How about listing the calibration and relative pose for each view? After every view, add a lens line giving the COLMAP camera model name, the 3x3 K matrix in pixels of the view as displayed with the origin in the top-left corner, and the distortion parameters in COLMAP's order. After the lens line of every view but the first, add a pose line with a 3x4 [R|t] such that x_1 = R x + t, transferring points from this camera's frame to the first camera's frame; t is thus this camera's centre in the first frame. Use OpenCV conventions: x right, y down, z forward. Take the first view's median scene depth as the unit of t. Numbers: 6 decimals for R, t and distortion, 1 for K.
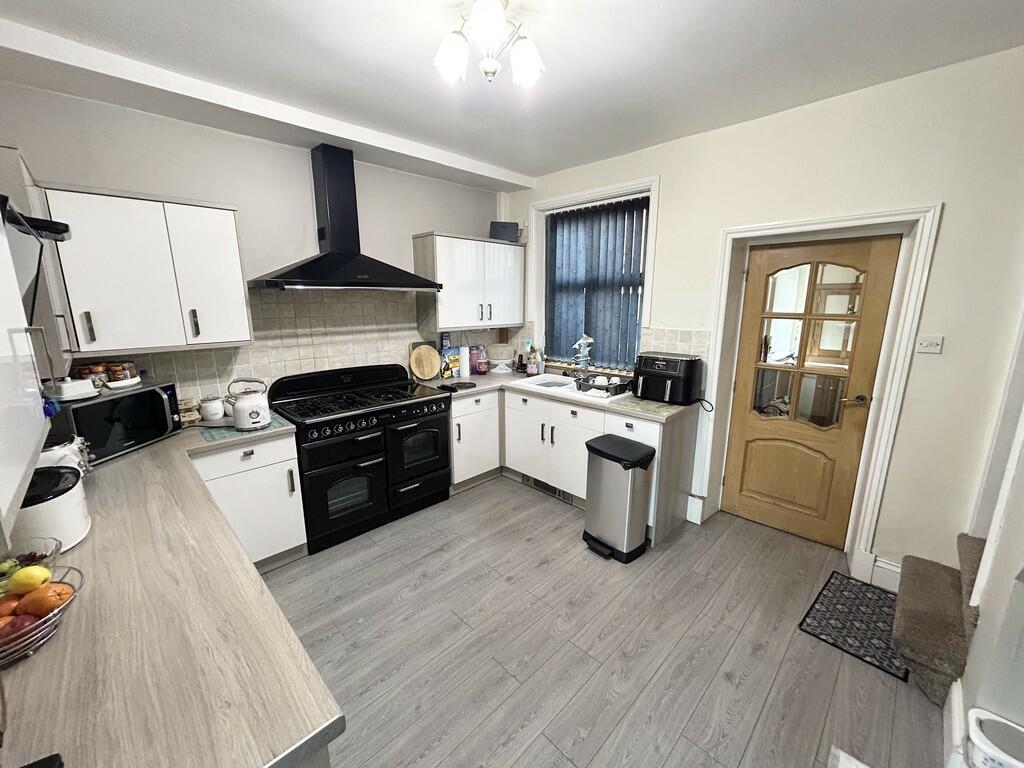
lens RADIAL K [[408.3, 0, 514.2], [0, 408.3, 384.3], [0, 0, 1]] dist [0.000664, -0.000186]
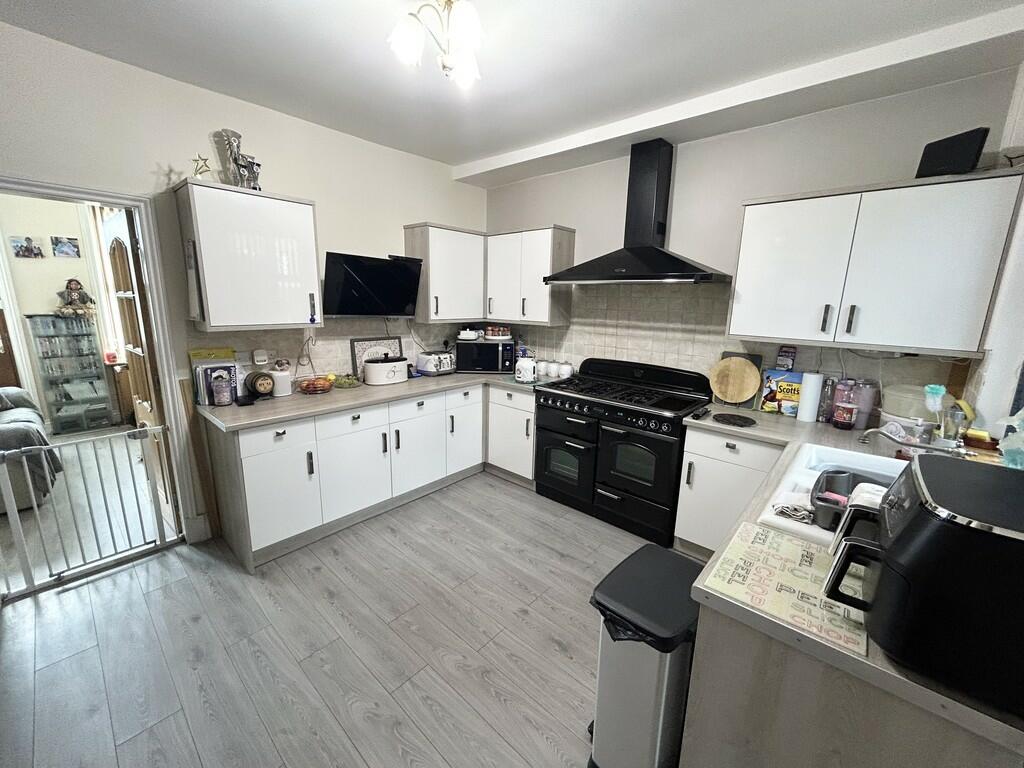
lens RADIAL K [[408.3, 0, 508.0], [0, 408.3, 383.0], [0, 0, 1]] dist [0.000664, -0.000186]
pose [[0.056925, 0.208071, -0.976456, 0.584192], [-0.227011, 0.955121, 0.190290, -0.115152], [0.972227, 0.210834, 0.101604, 0.620560]]
